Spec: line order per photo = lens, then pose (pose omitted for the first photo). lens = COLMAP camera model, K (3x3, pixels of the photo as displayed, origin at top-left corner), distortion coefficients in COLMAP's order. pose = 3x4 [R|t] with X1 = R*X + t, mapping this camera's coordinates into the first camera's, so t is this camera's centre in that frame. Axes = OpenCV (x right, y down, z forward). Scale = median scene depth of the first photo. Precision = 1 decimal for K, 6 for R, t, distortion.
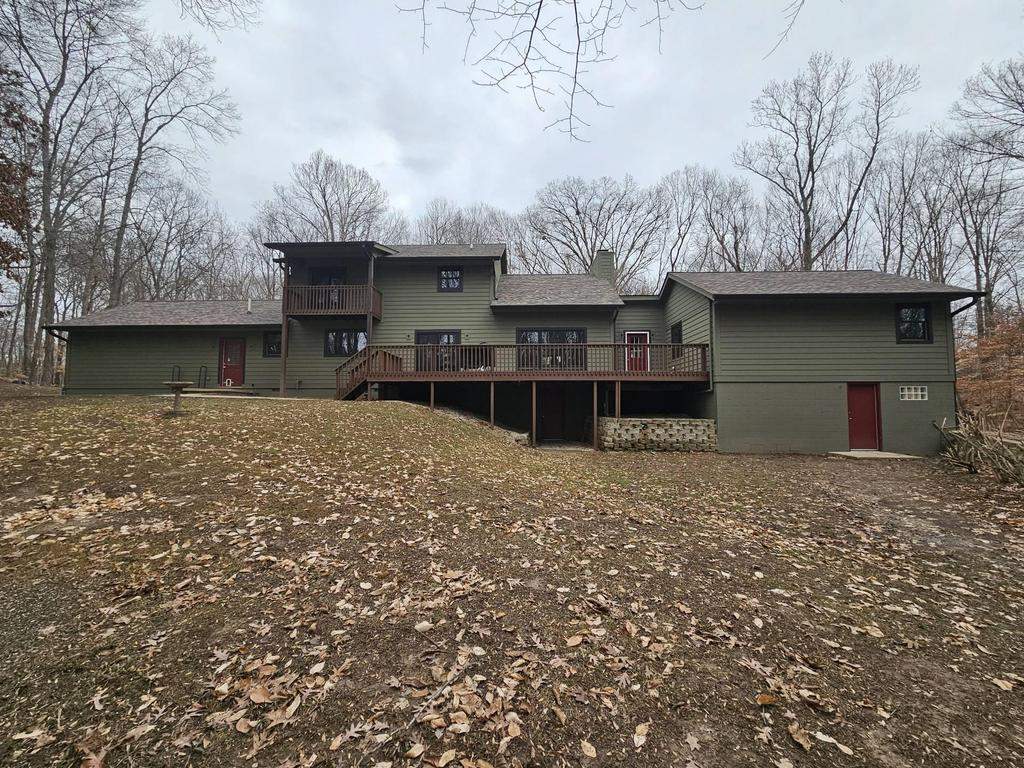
lens RADIAL K [[419.5, 0, 510.4], [0, 419.5, 385.1], [0, 0, 1]] dist [0.001555, 0.000164]
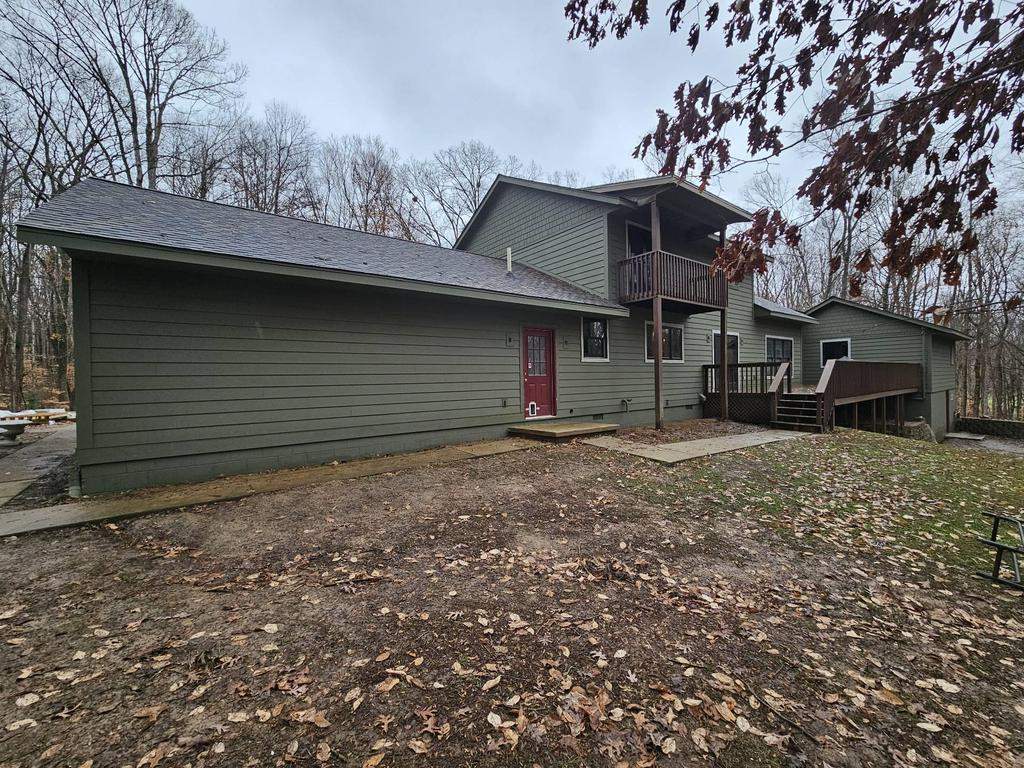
lens RADIAL K [[420.2, 0, 512.0], [0, 420.2, 384.0], [0, 0, 1]] dist [0.000552, 0.000241]
pose [[0.766621, -0.019355, 0.641808, -0.487636], [-0.018739, 0.998445, 0.052494, -0.030884], [-0.641827, -0.052270, 0.765066, 0.294803]]
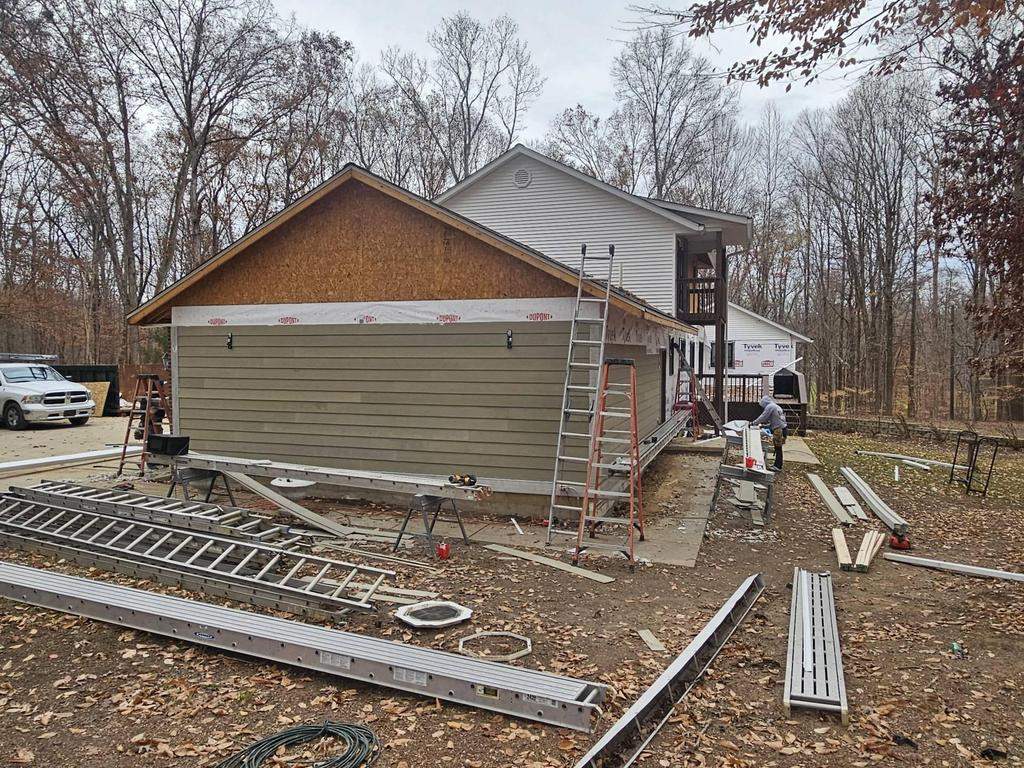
lens RADIAL K [[694.6, 0, 527.2], [0, 694.6, 382.3], [0, 0, 1]] dist [0.002845, 0.000928]
pose [[0.278116, -0.038506, 0.959775, -0.768945], [-0.056287, 0.996826, 0.056303, -0.050841], [-0.958897, -0.069682, 0.275066, 0.444626]]
